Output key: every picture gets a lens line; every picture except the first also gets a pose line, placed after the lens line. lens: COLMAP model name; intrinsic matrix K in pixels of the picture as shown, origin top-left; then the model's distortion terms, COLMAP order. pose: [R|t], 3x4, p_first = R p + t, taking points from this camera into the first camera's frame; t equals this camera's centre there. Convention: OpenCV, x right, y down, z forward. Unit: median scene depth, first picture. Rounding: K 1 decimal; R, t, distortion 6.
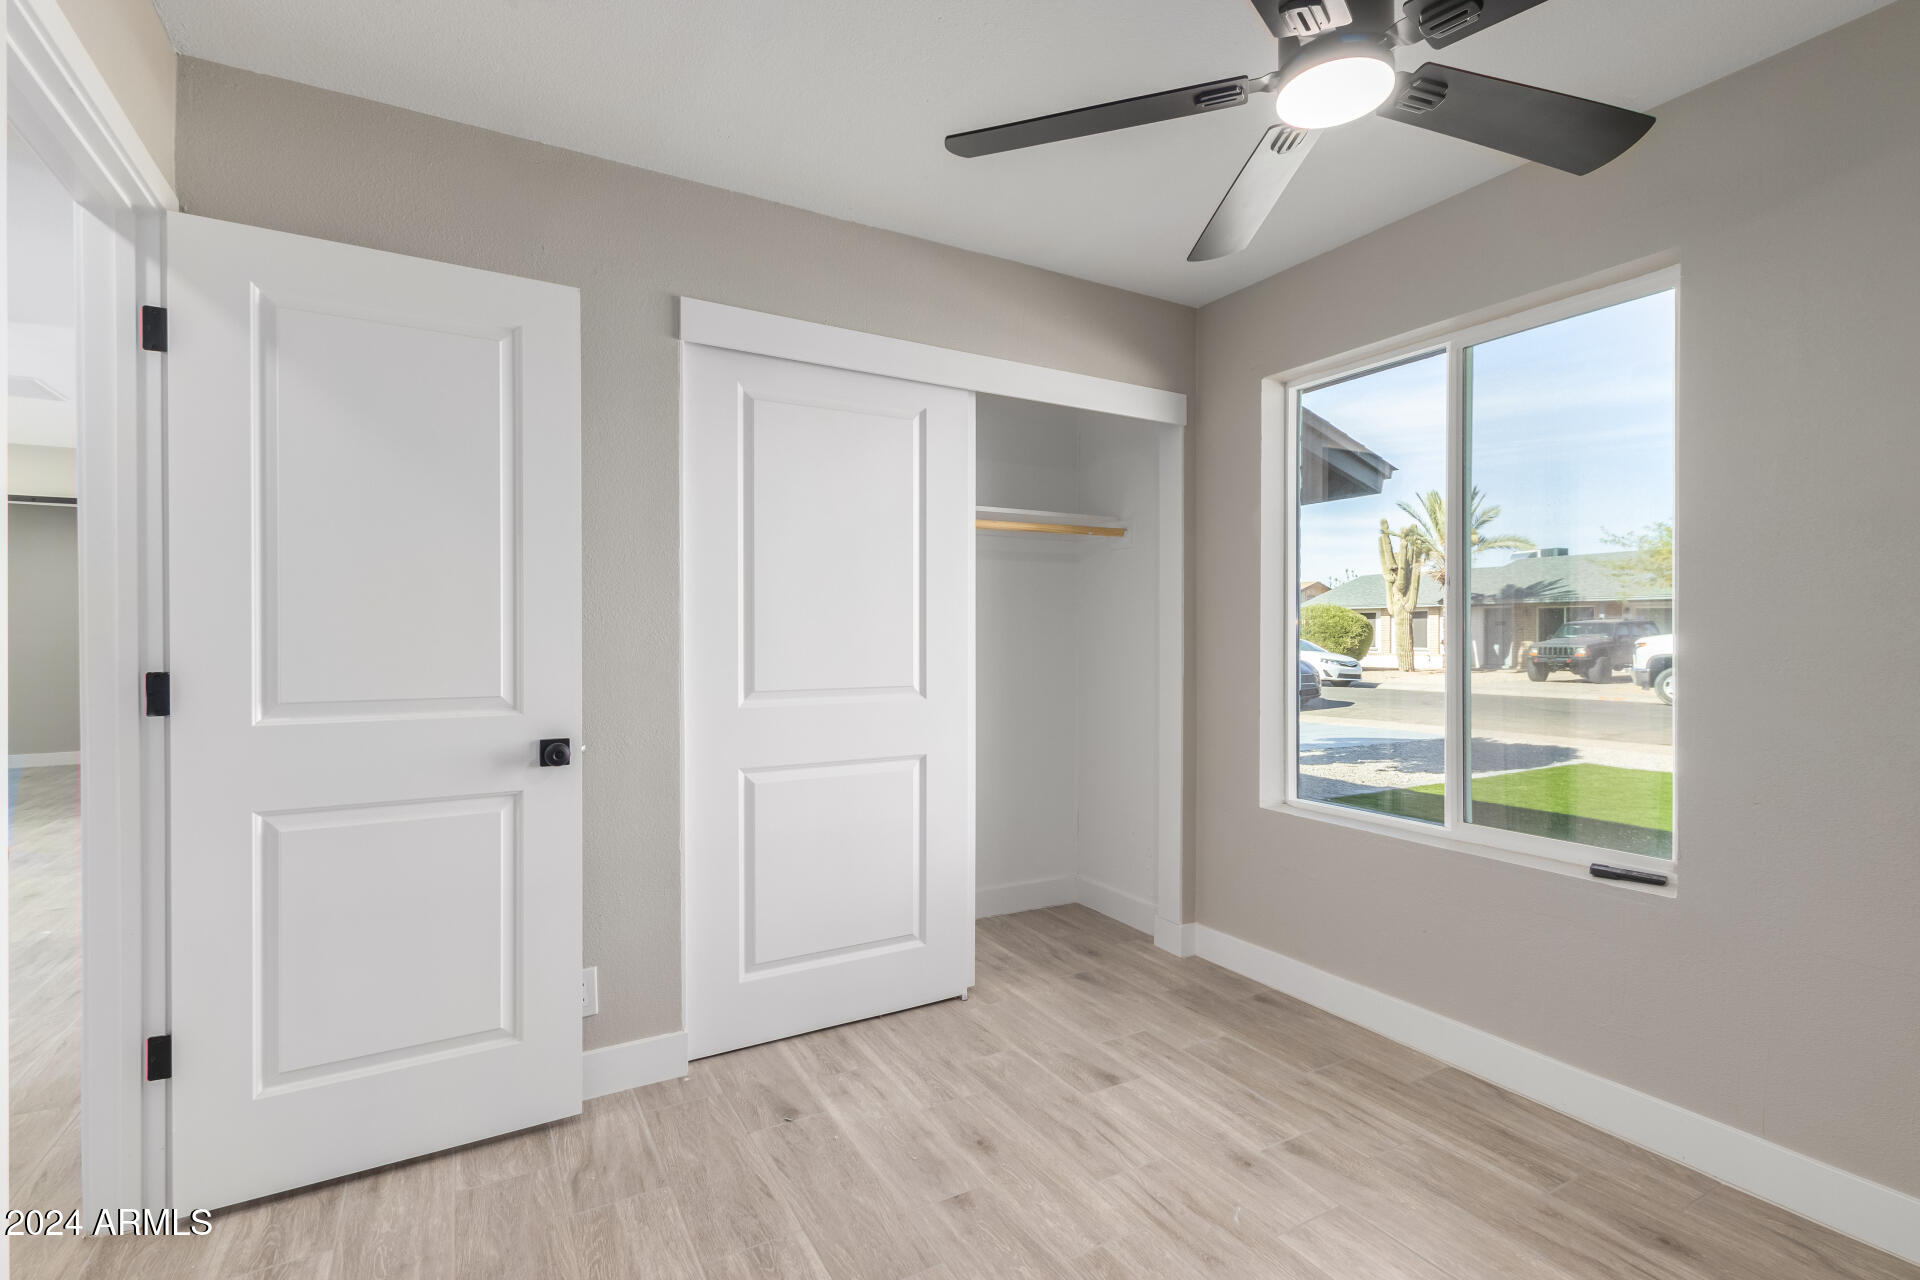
lens RADIAL K [[878.5, 0, 956.7], [0, 878.5, 638.6], [0, 0, 1]] dist [0.007054, -0.002504]
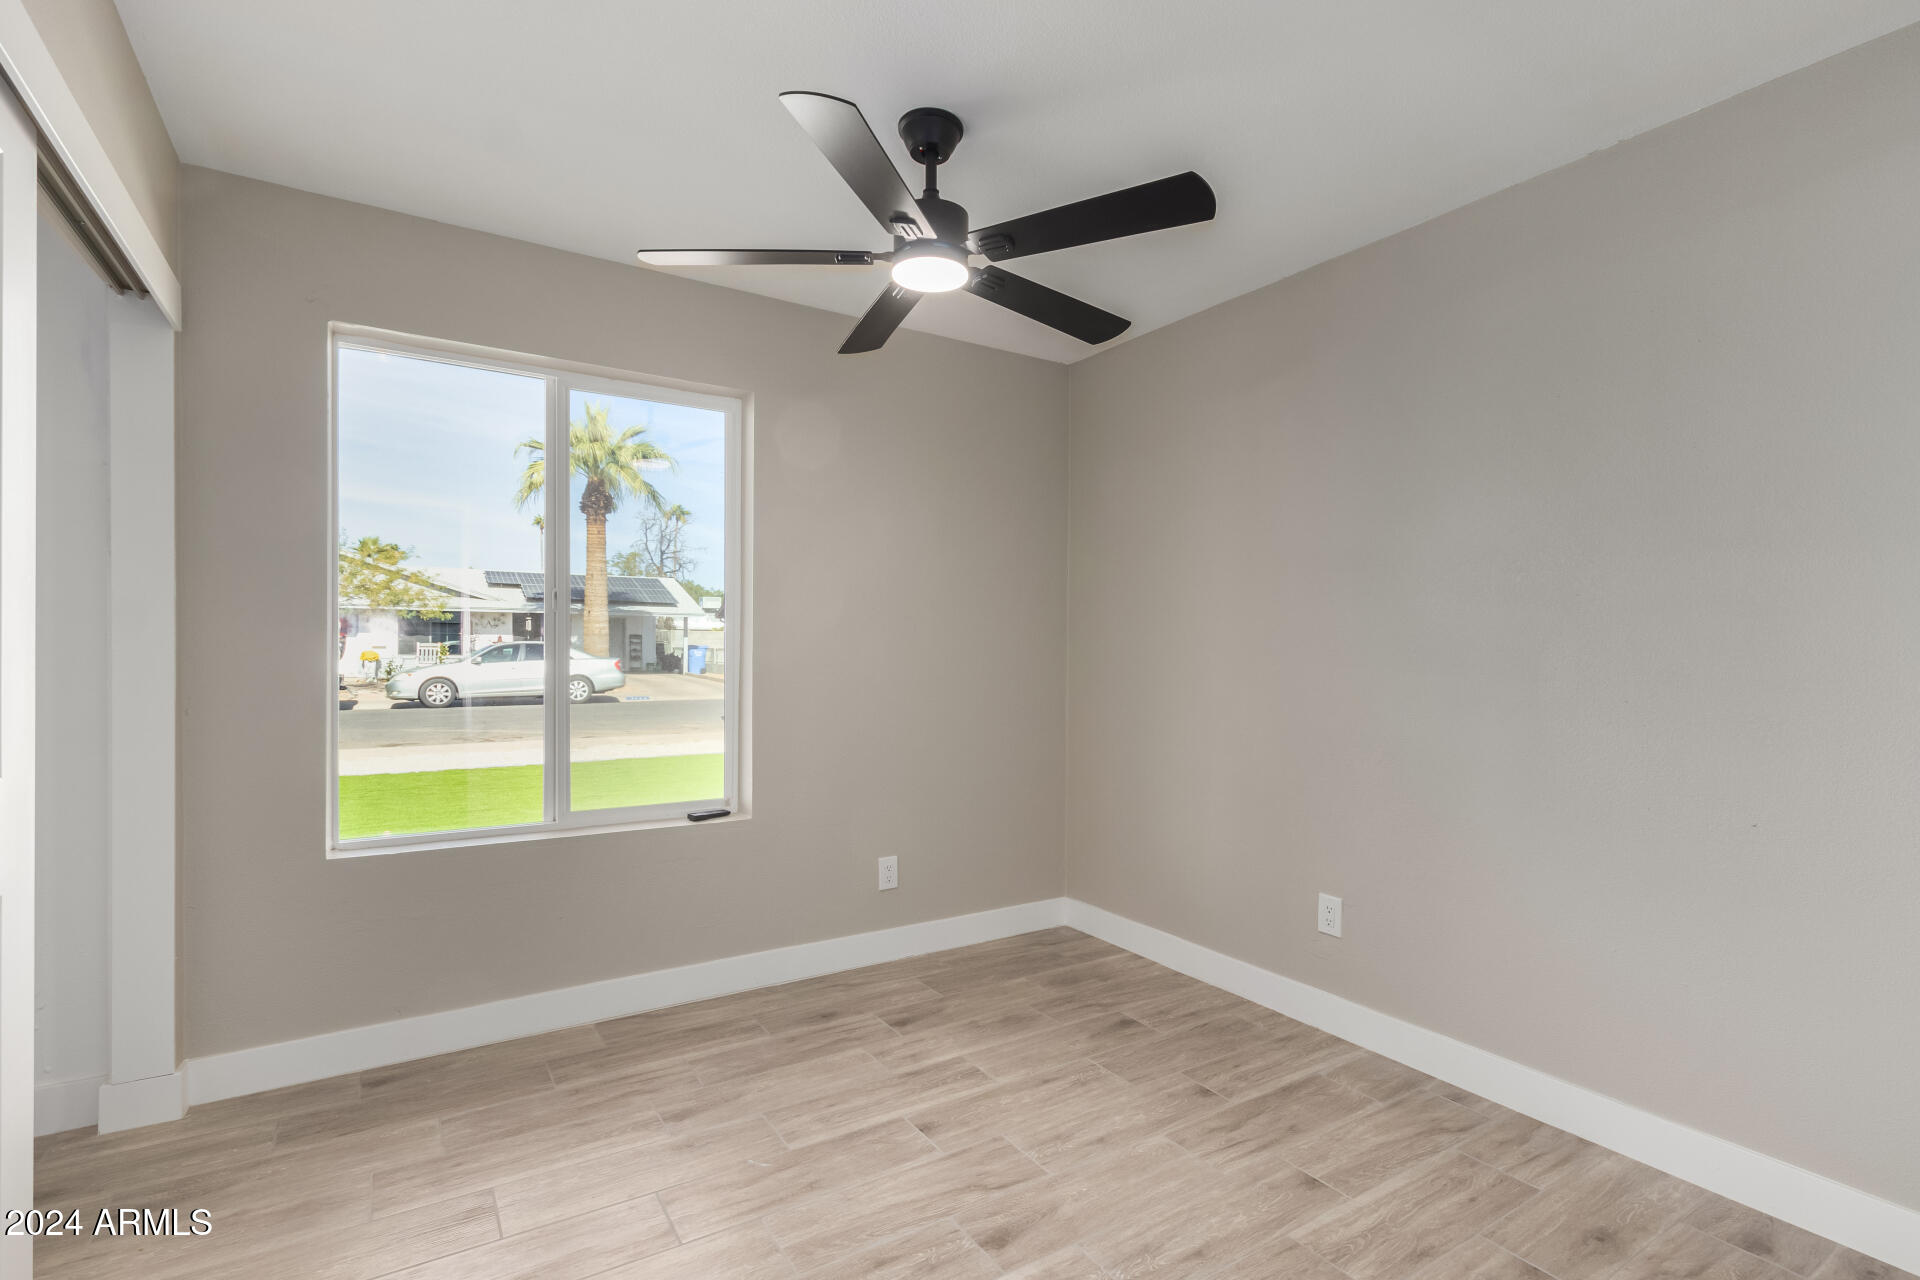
lens RADIAL K [[878.5, 0, 946.6], [0, 878.5, 651.5], [0, 0, 1]] dist [0.007054, -0.002504]
pose [[-0.027499, -0.010334, 0.999568, -0.628998], [-0.007054, 0.999924, 0.010143, -0.014703], [-0.999597, -0.006772, -0.027570, 0.611107]]
